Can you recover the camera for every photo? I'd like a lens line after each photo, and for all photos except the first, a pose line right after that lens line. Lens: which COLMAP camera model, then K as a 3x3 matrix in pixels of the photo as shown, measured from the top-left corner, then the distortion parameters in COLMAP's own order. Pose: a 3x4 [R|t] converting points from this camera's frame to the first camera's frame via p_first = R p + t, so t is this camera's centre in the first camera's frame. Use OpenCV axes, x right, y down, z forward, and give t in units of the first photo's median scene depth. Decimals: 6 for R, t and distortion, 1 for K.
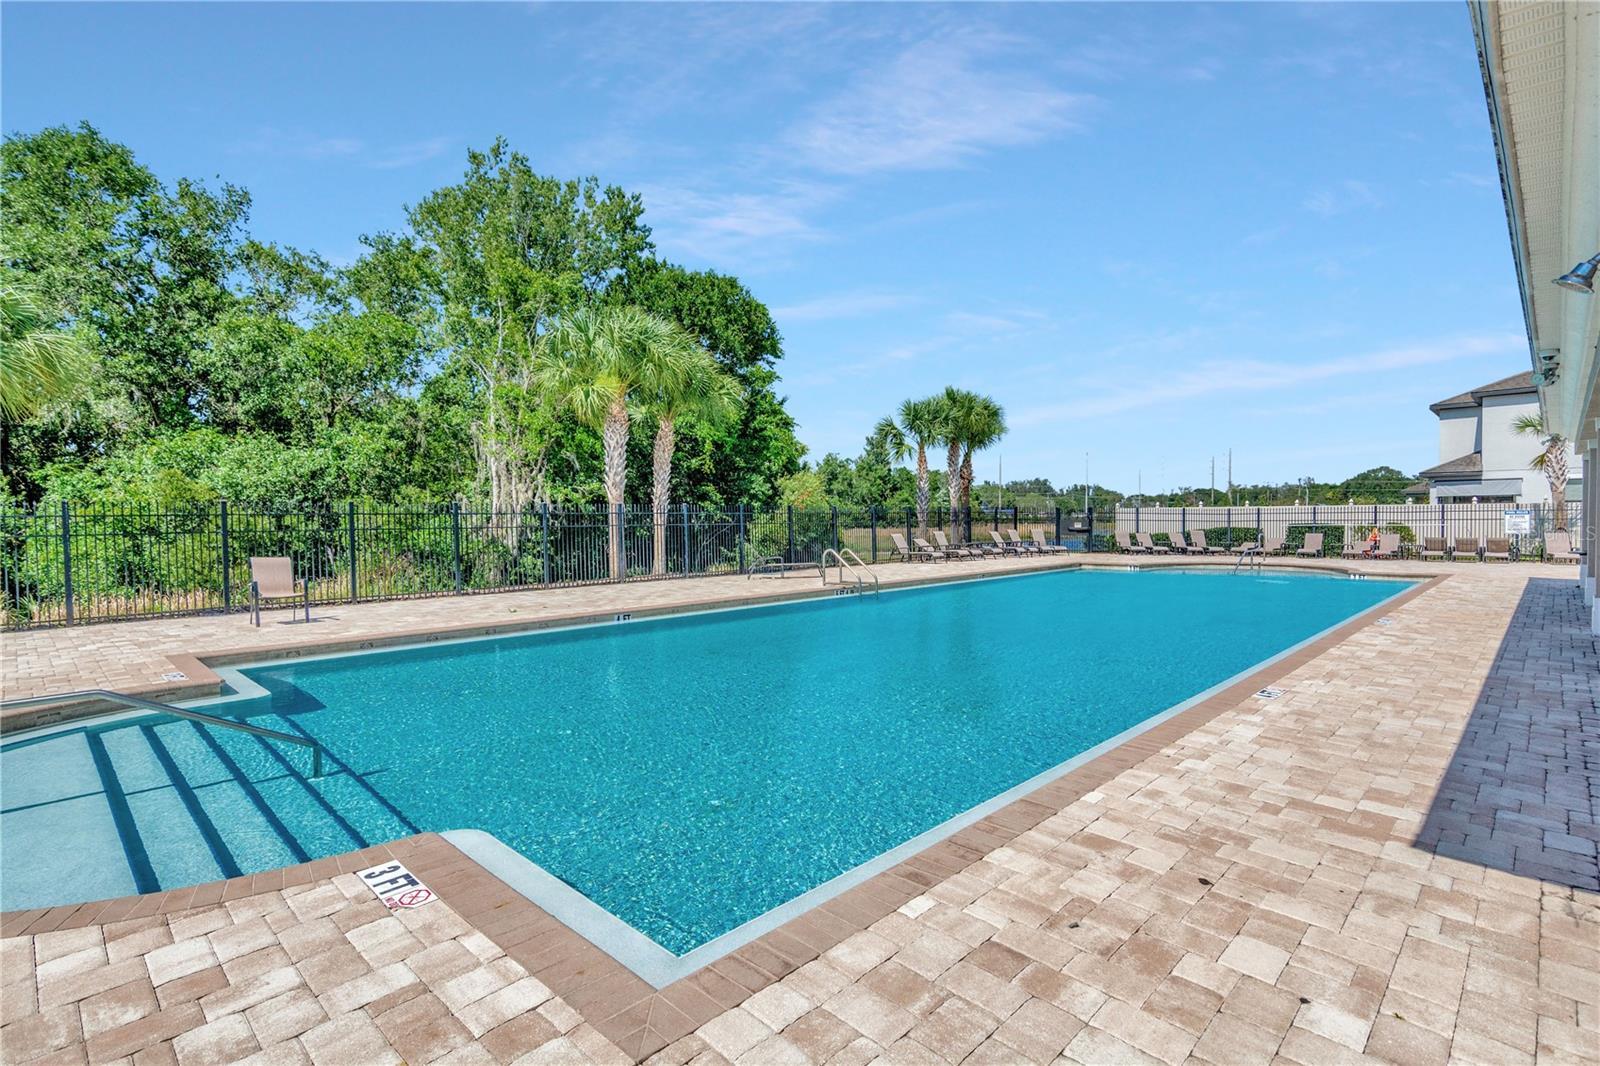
lens RADIAL K [[784.0, 0, 811.7], [0, 784.0, 544.5], [0, 0, 1]] dist [-0.004268, 0.004687]
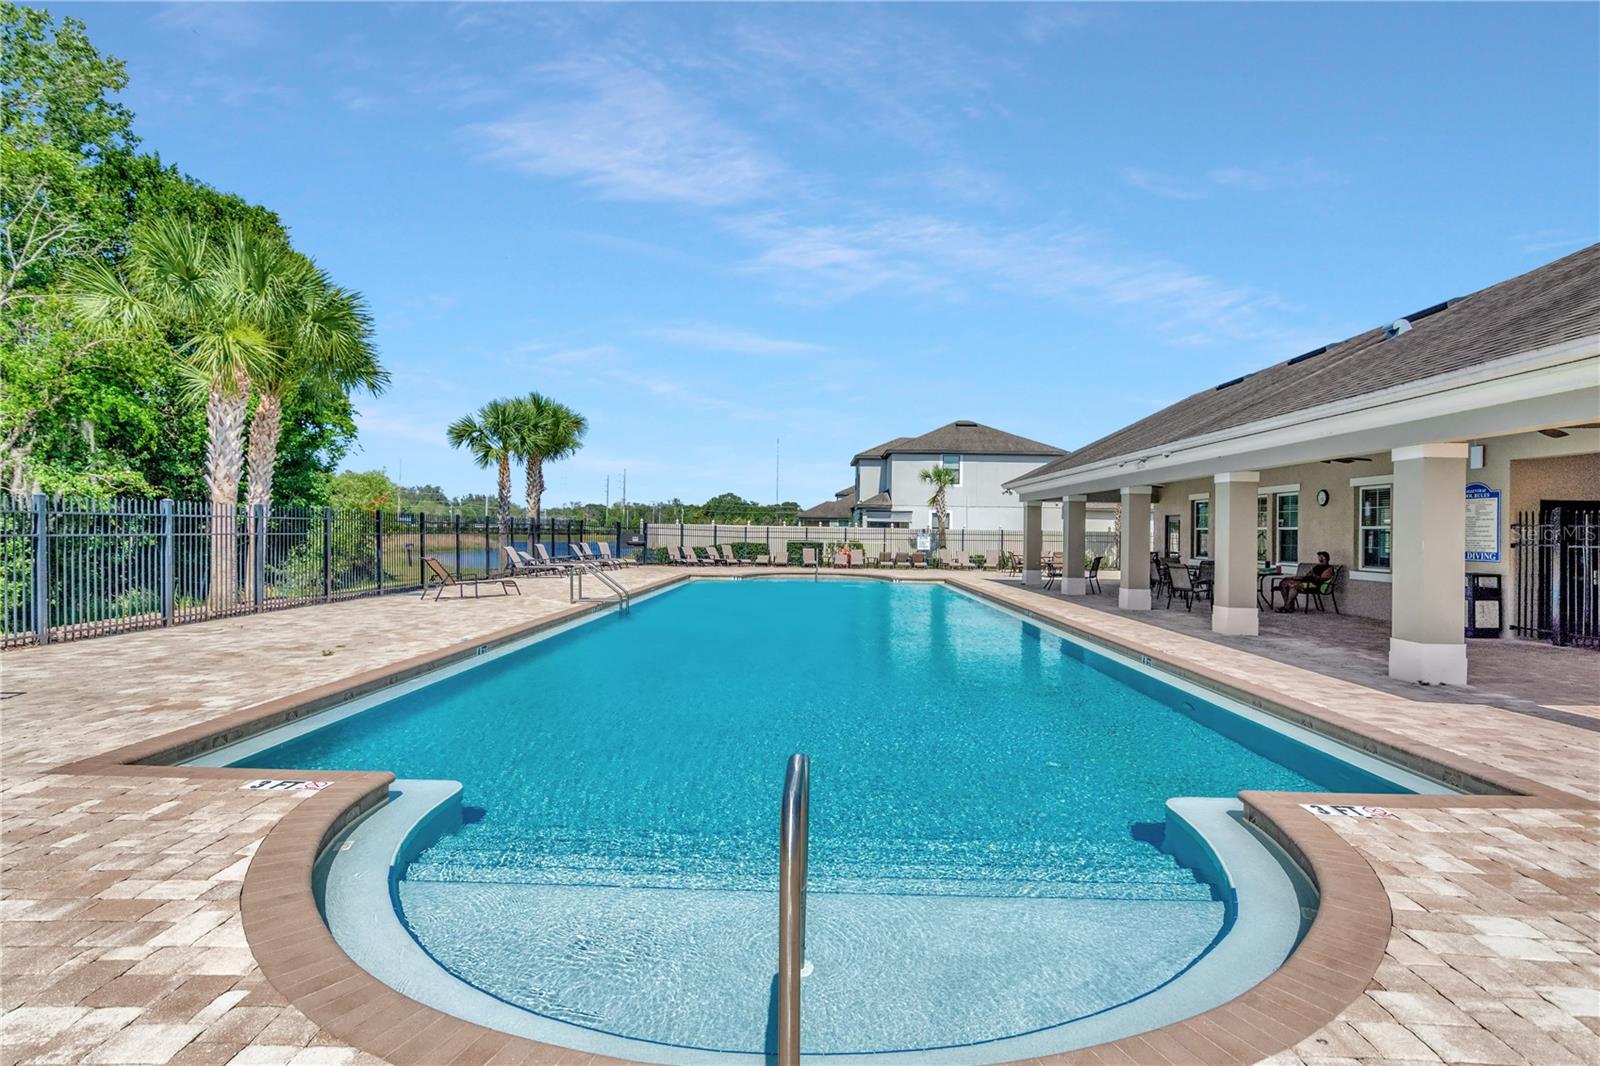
lens RADIAL K [[784.0, 0, 815.6], [0, 784.0, 532.1], [0, 0, 1]] dist [-0.004268, 0.004687]
pose [[0.727945, 0.021230, 0.685306, -0.223816], [-0.000775, 0.999545, -0.030142, -0.002140], [-0.685635, 0.021411, 0.727631, 0.063433]]
